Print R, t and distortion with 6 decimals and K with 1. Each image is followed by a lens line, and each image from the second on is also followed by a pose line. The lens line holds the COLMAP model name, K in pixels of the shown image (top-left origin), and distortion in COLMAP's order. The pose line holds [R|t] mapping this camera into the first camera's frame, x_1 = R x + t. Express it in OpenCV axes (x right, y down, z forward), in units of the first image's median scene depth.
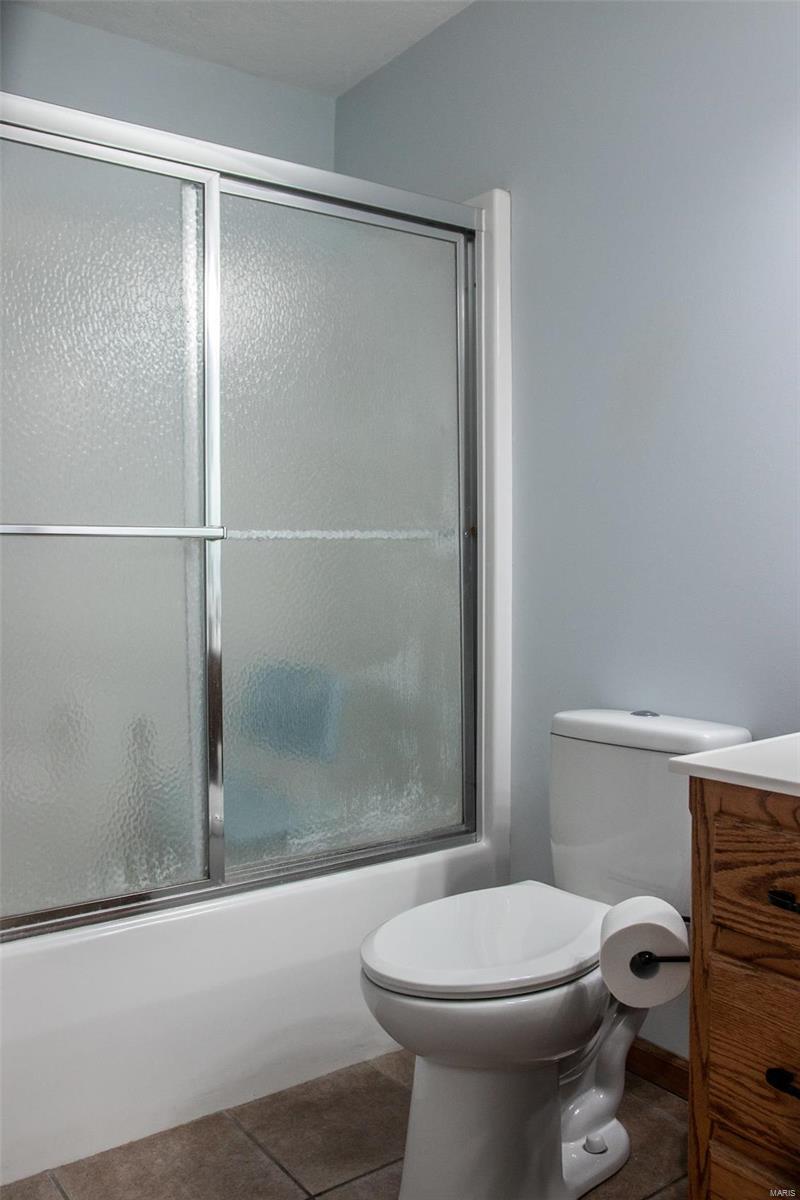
lens RADIAL K [[1012.4, 0, 400.0], [0, 1012.4, 600.0], [0, 0, 1]] dist [-0.089153, 0.076324]
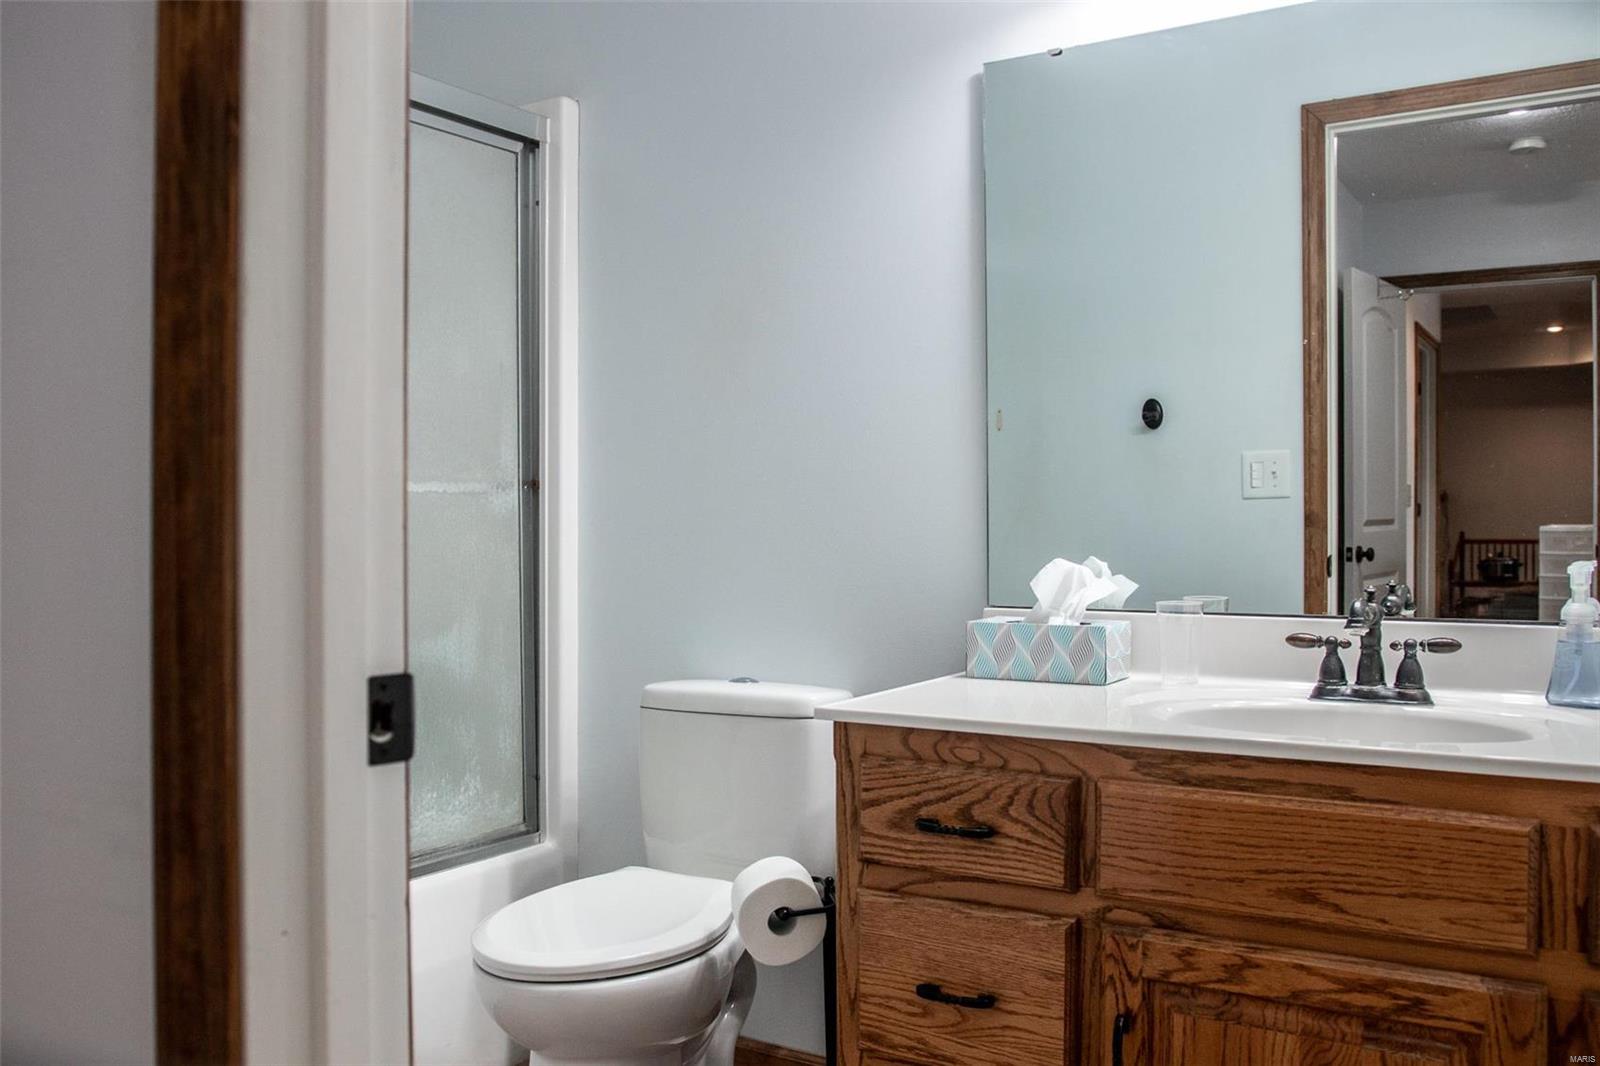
lens RADIAL K [[1334.4, 0, 807.1], [0, 1334.4, 535.1], [0, 0, 1]] dist [-0.085526, 0.070643]
pose [[0.929674, 0.001254, 0.368382, -0.249985], [0.009408, 0.999587, -0.027145, 0.017266], [-0.368264, 0.028702, 0.929278, -0.287103]]
